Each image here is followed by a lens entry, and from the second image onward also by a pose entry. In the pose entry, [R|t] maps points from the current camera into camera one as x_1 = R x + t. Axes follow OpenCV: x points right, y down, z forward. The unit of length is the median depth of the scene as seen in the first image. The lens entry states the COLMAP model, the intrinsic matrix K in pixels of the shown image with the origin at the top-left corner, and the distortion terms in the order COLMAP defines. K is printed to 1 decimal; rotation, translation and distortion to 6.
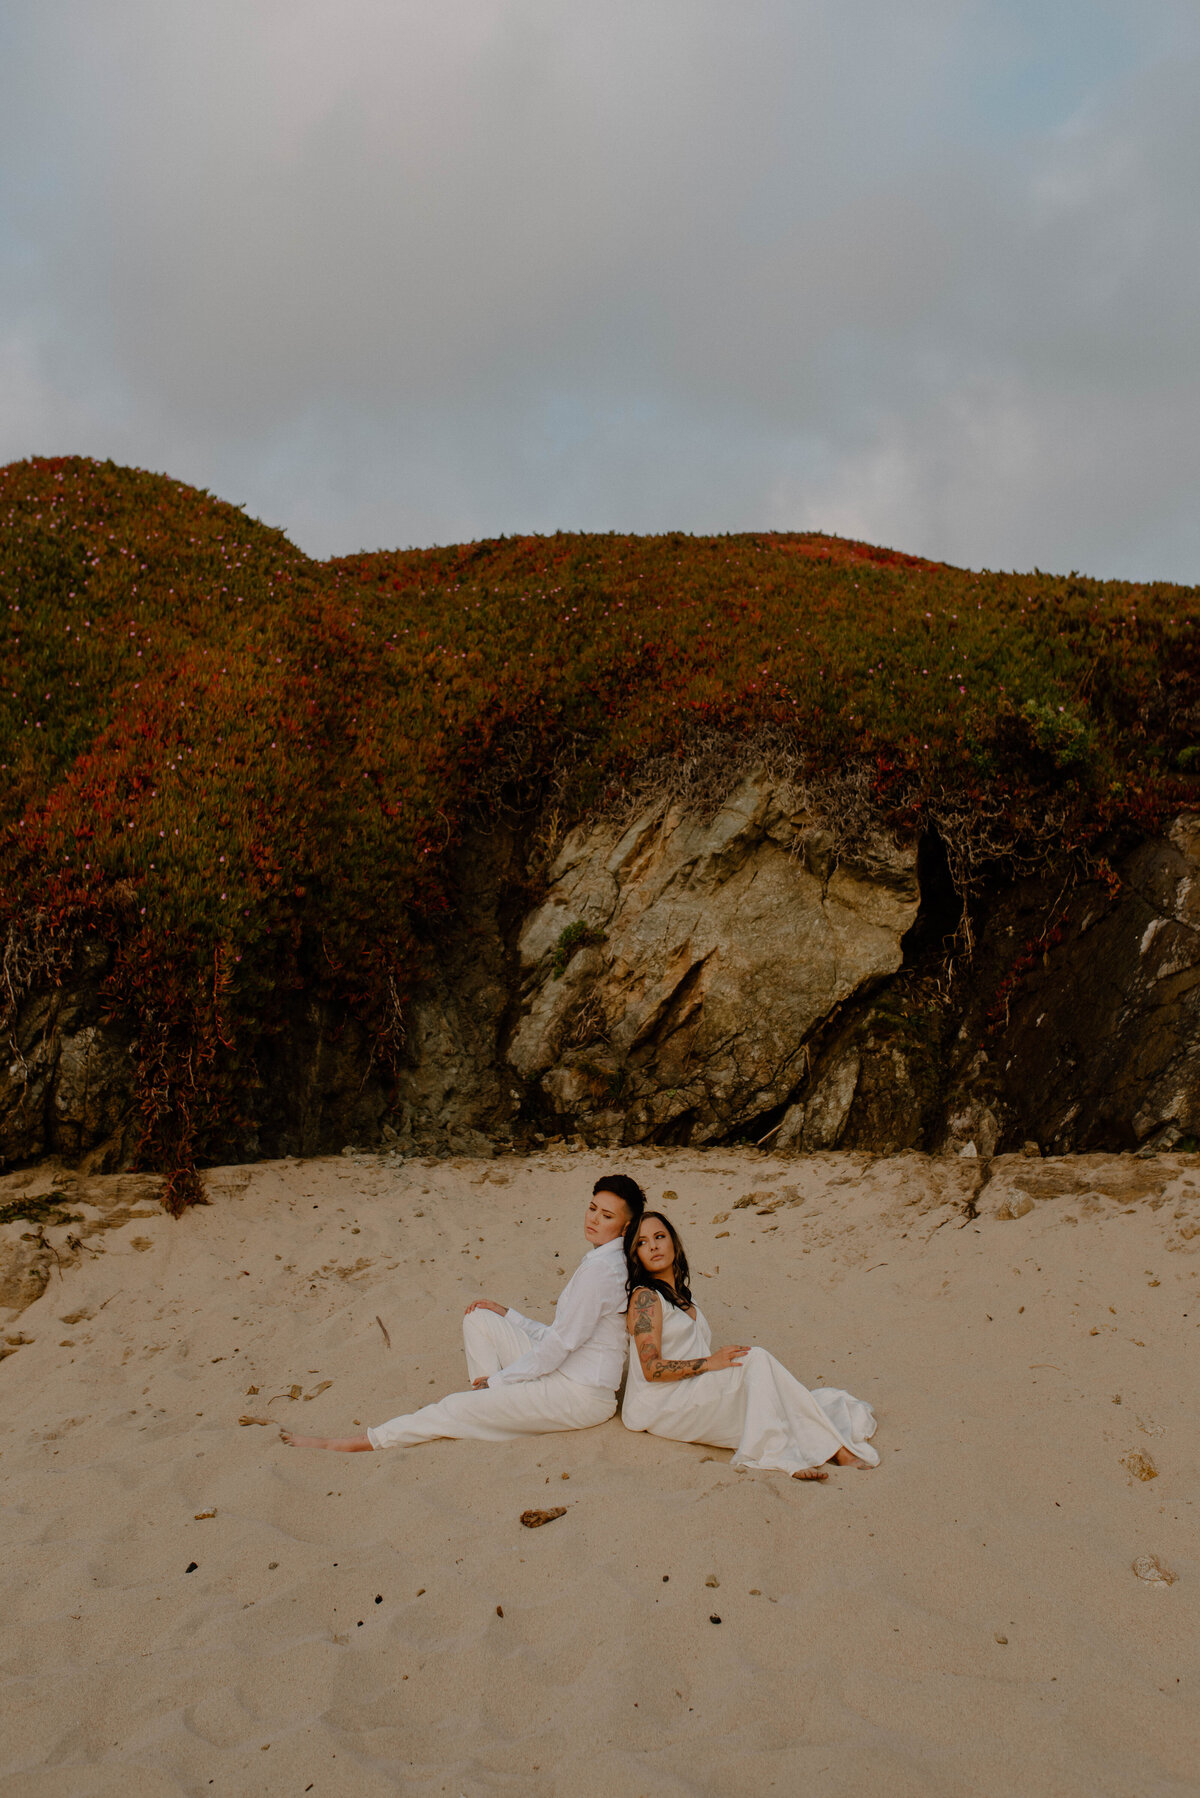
lens RADIAL K [[1891.5, 0, 673.9], [0, 1891.5, 1013.7], [0, 0, 1]] dist [0.003960, -0.026794]
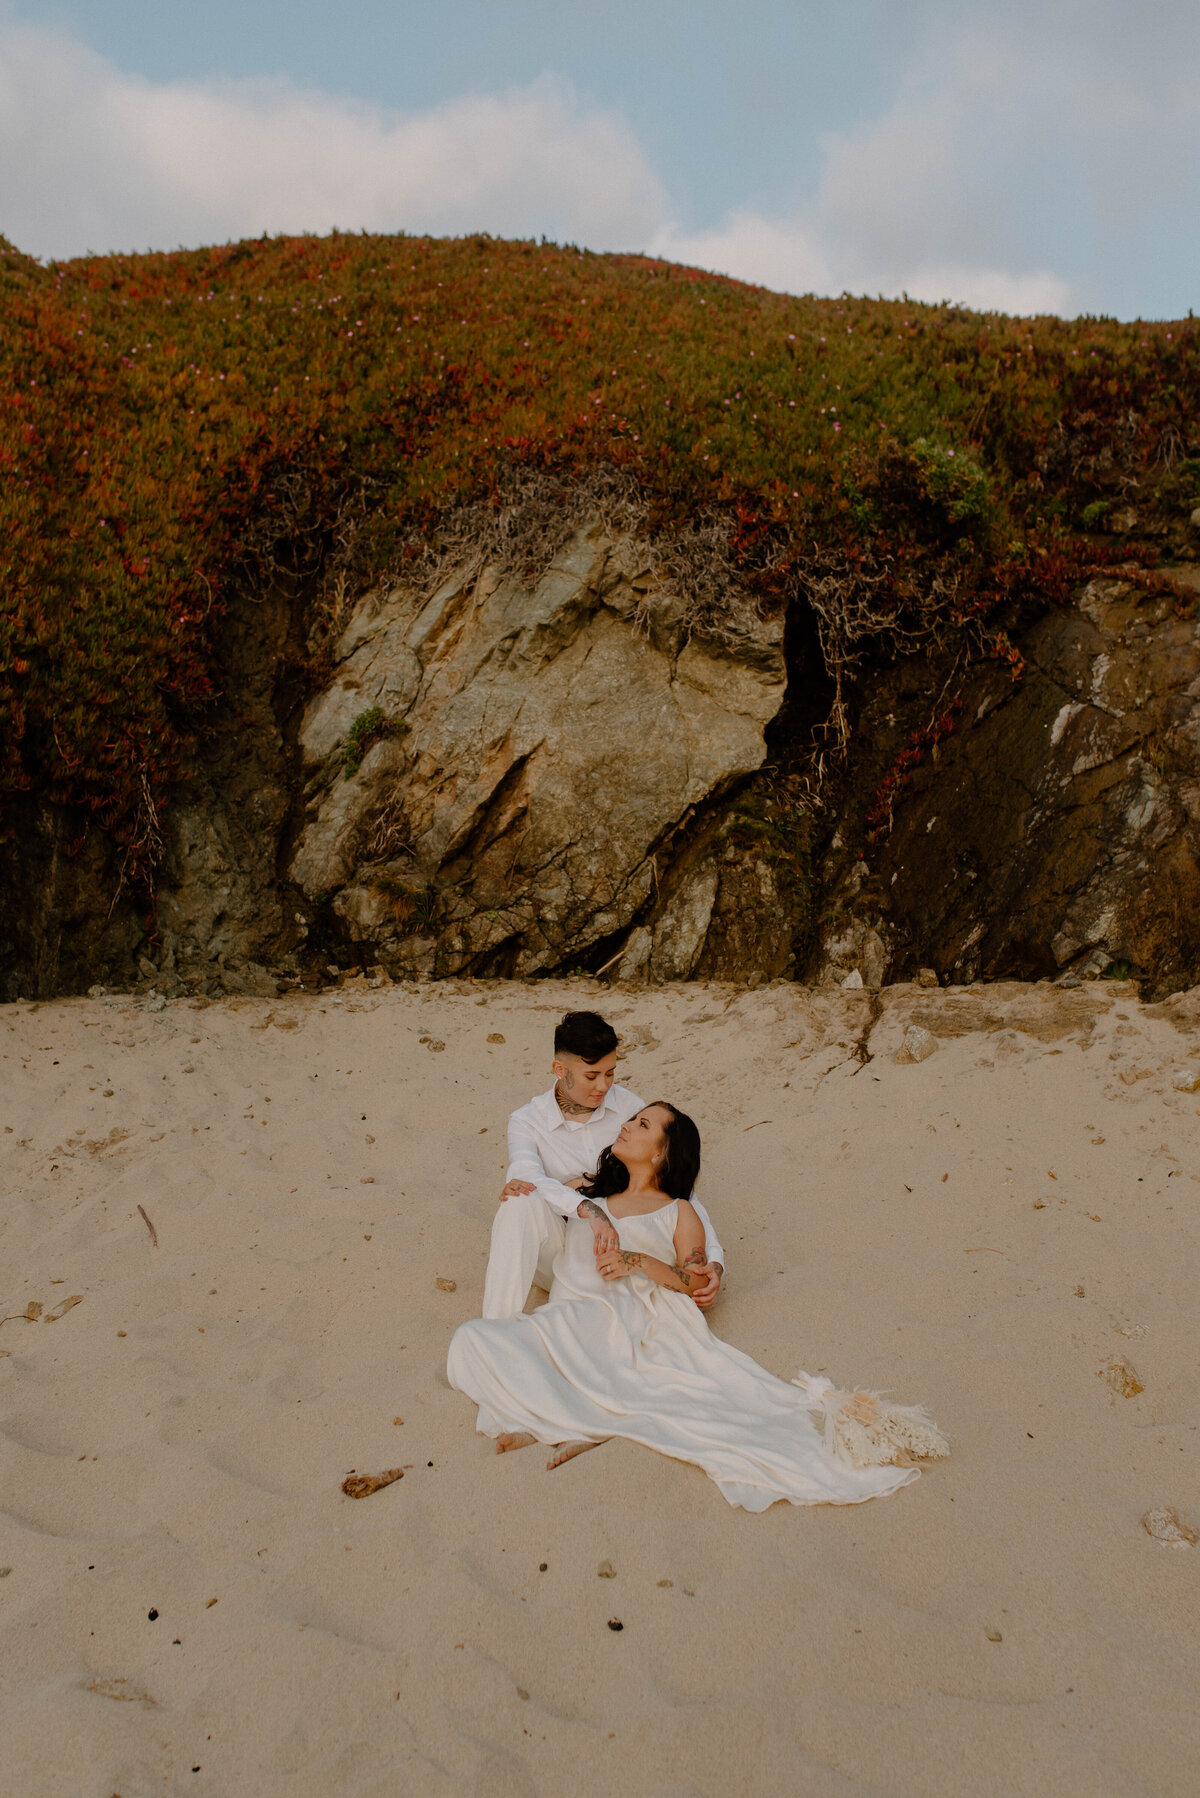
lens RADIAL K [[1891.5, 0, 673.9], [0, 1891.5, 1013.7], [0, 0, 1]] dist [0.003960, -0.026794]
pose [[0.992439, -0.017636, 0.121463, -0.023999], [0.005627, 0.995120, 0.098508, 0.003328], [-0.122608, -0.097080, 0.987696, 0.161514]]
